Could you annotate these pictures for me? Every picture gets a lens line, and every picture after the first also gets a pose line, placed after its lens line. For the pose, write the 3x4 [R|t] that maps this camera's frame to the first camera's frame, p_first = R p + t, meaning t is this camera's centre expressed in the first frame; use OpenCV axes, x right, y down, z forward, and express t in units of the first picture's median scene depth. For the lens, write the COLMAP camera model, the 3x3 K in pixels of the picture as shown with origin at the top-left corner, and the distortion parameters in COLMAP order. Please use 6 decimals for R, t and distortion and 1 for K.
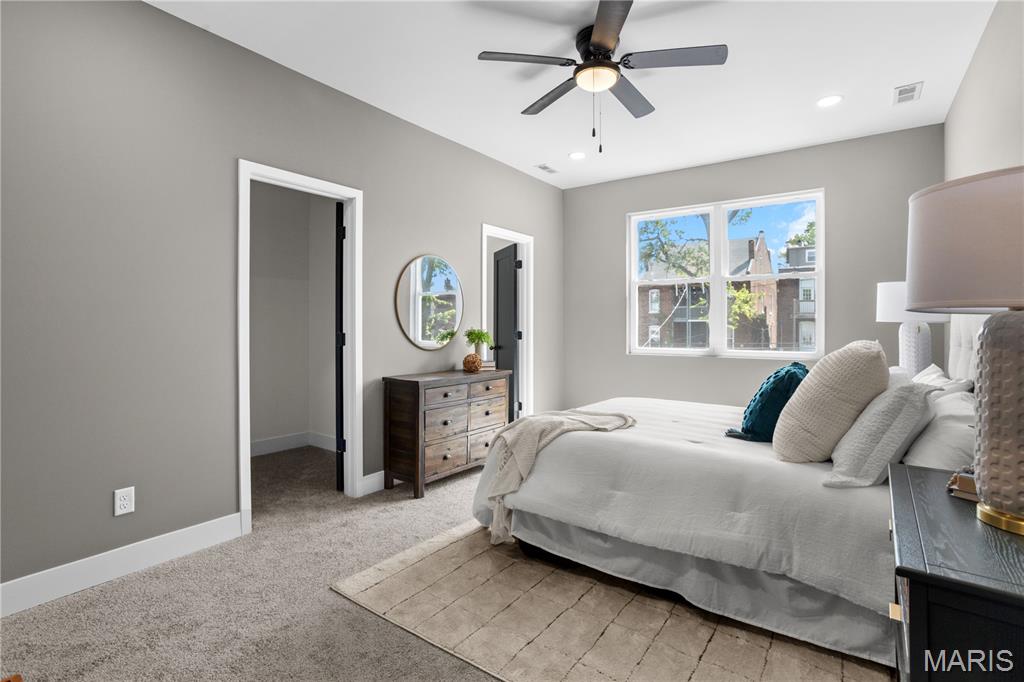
lens RADIAL K [[492.8, 0, 513.4], [0, 492.8, 334.3], [0, 0, 1]] dist [-0.045429, 0.028392]
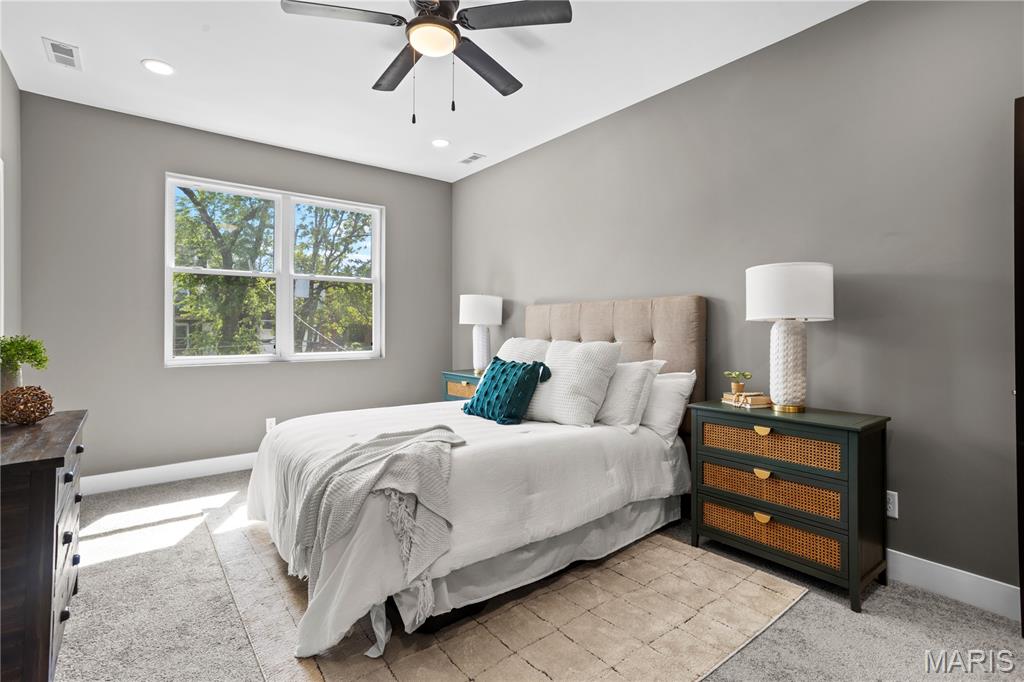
lens RADIAL K [[492.8, 0, 509.1], [0, 492.8, 332.5], [0, 0, 1]] dist [-0.045429, 0.028392]
pose [[0.269526, -0.010886, 0.962932, -0.746729], [0.019450, 0.999794, 0.005859, -0.012732], [-0.962797, 0.017150, 0.269682, 0.773501]]
